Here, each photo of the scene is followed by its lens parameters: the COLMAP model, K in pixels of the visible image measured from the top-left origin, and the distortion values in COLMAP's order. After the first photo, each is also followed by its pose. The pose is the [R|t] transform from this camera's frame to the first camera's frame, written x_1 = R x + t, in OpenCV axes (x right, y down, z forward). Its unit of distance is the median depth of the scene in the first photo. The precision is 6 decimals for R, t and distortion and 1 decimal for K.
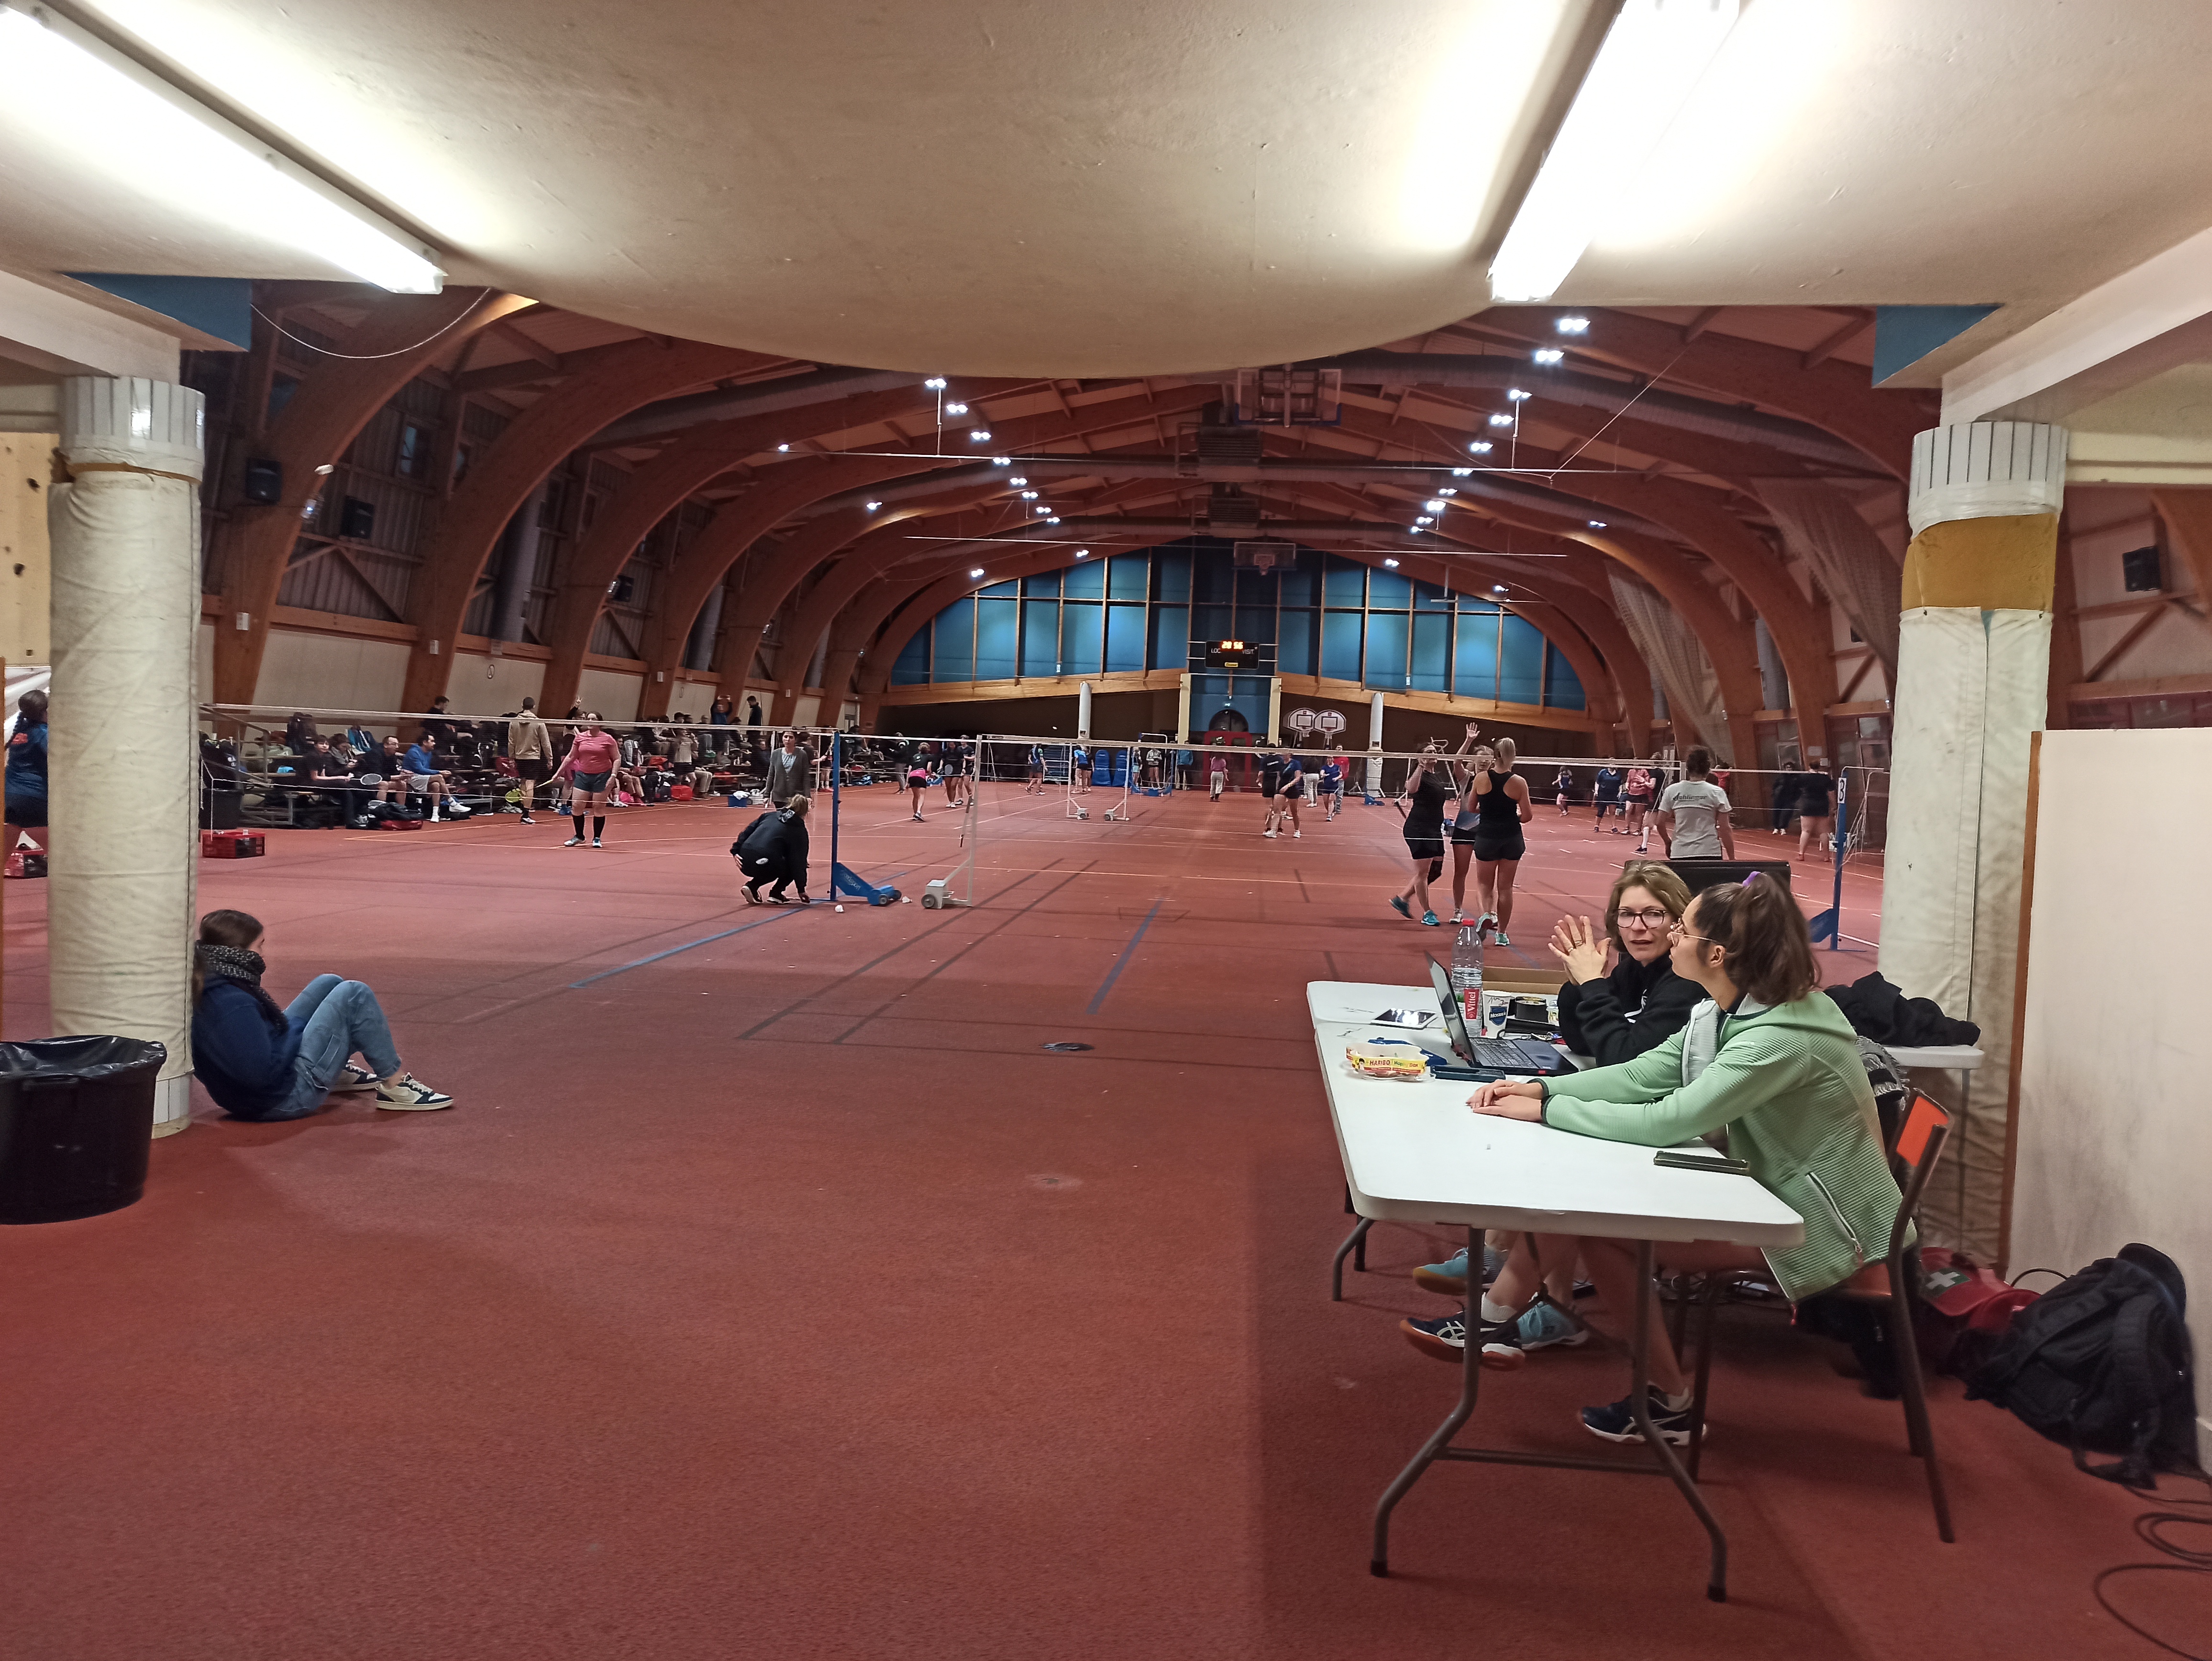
lens RADIAL K [[1626.3, 0, 1105.7], [0, 1626.3, 820.6], [0, 0, 1]] dist [0.070430, -0.059273]
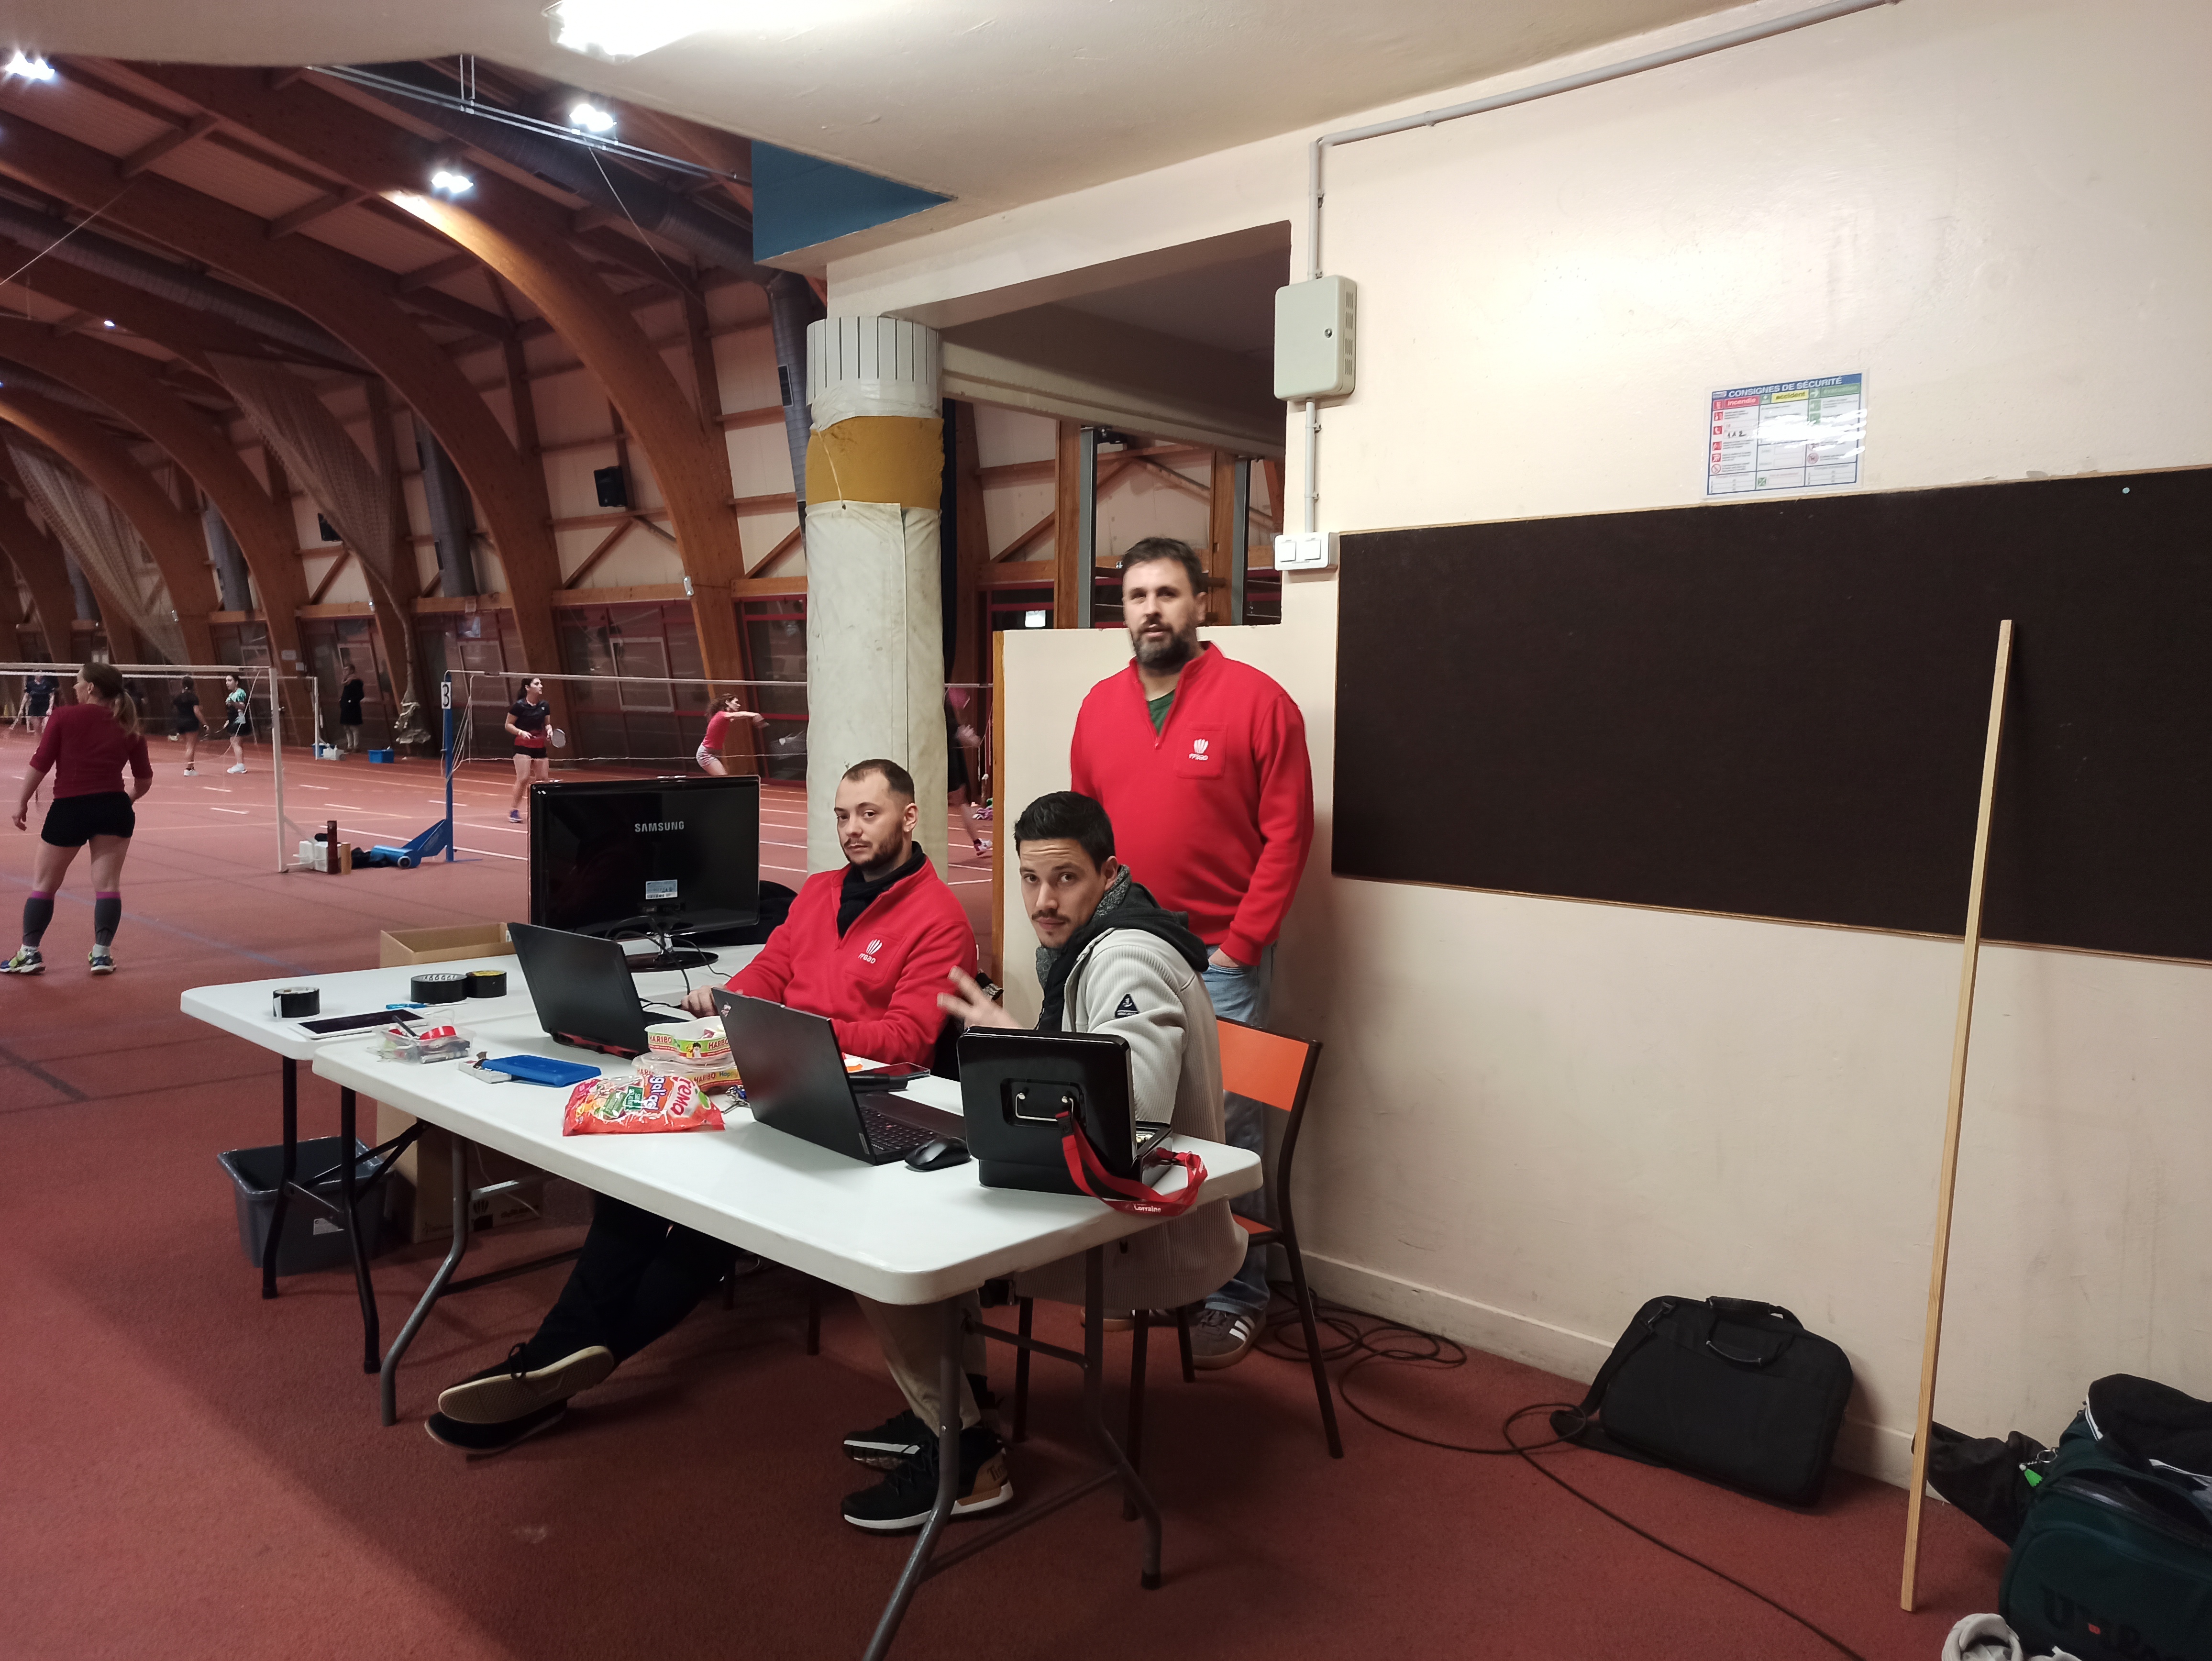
lens RADIAL K [[1632.8, 0, 1108.0], [0, 1632.8, 821.9], [0, 0, 1]] dist [0.061925, -0.047497]
pose [[0.622743, -0.089569, 0.777283, -0.025242], [0.044246, 0.995868, 0.079308, -0.001440], [-0.781175, -0.014997, 0.624132, 0.038532]]
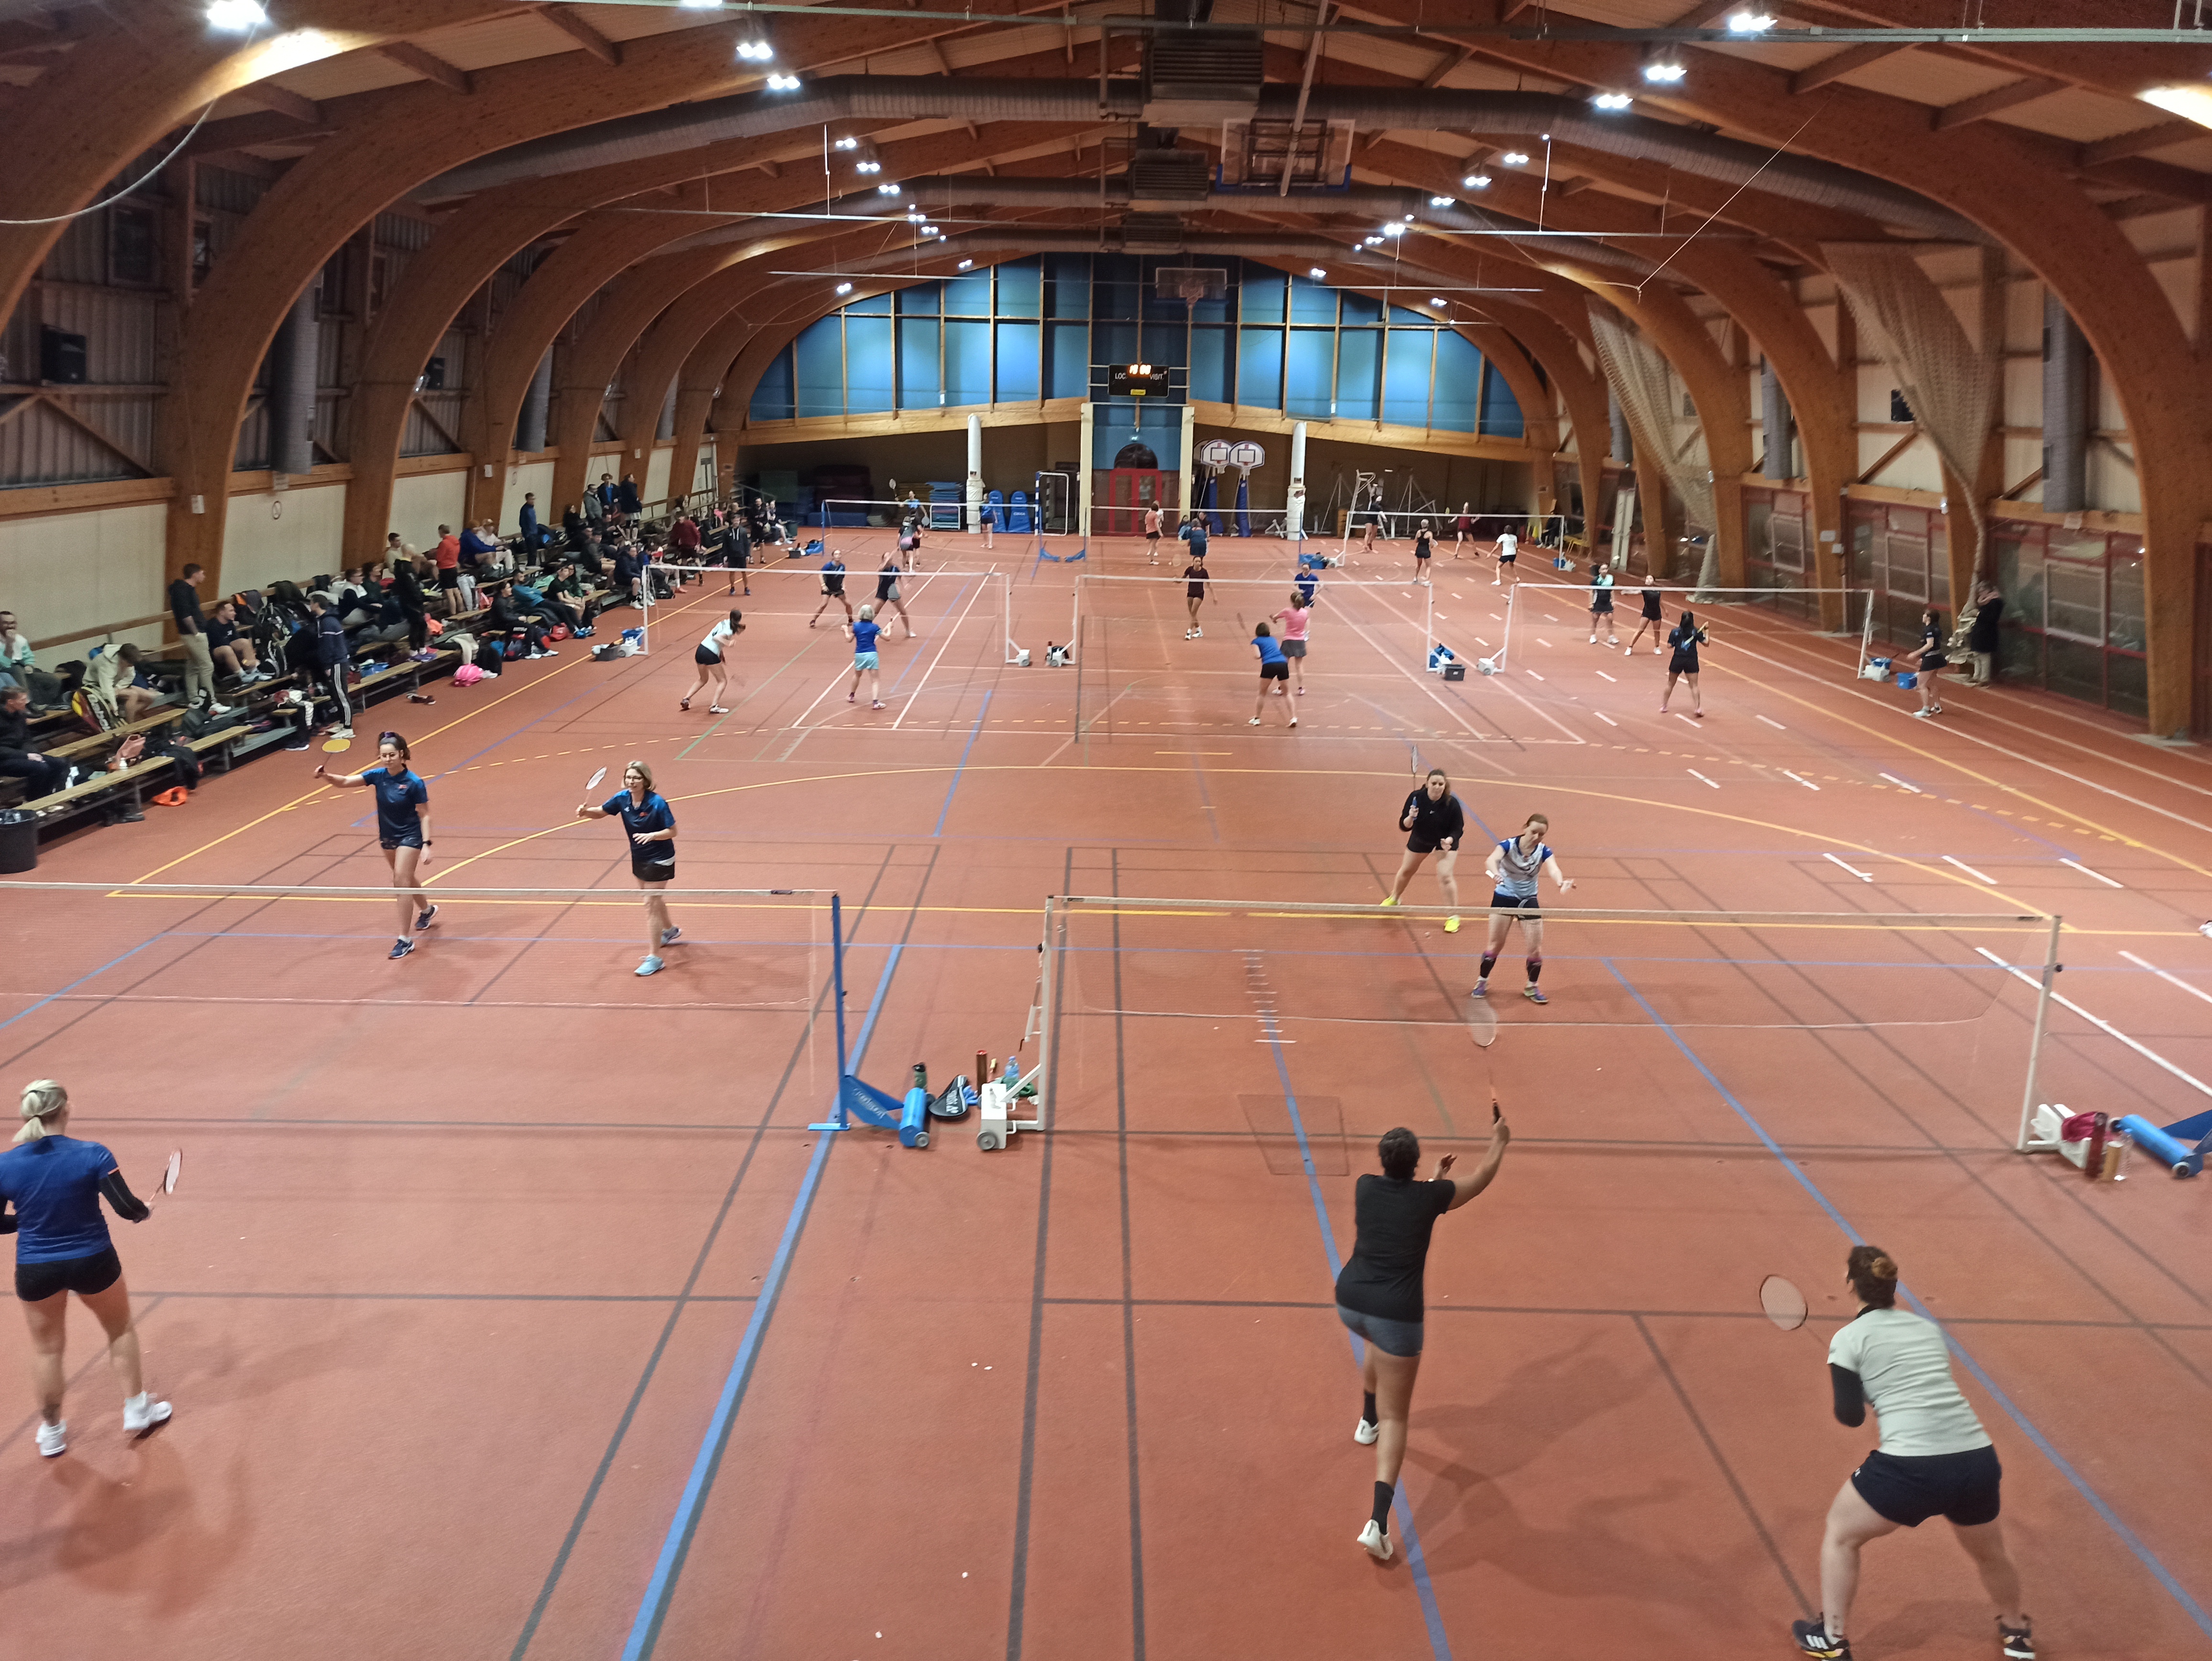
lens RADIAL K [[1632.8, 0, 1108.0], [0, 1632.8, 821.9], [0, 0, 1]] dist [0.061925, -0.047497]
pose [[0.995382, -0.040931, 0.086829, -0.045715], [0.021988, 0.977705, 0.208831, -0.092425], [-0.093441, -0.205957, 0.974090, 0.138105]]
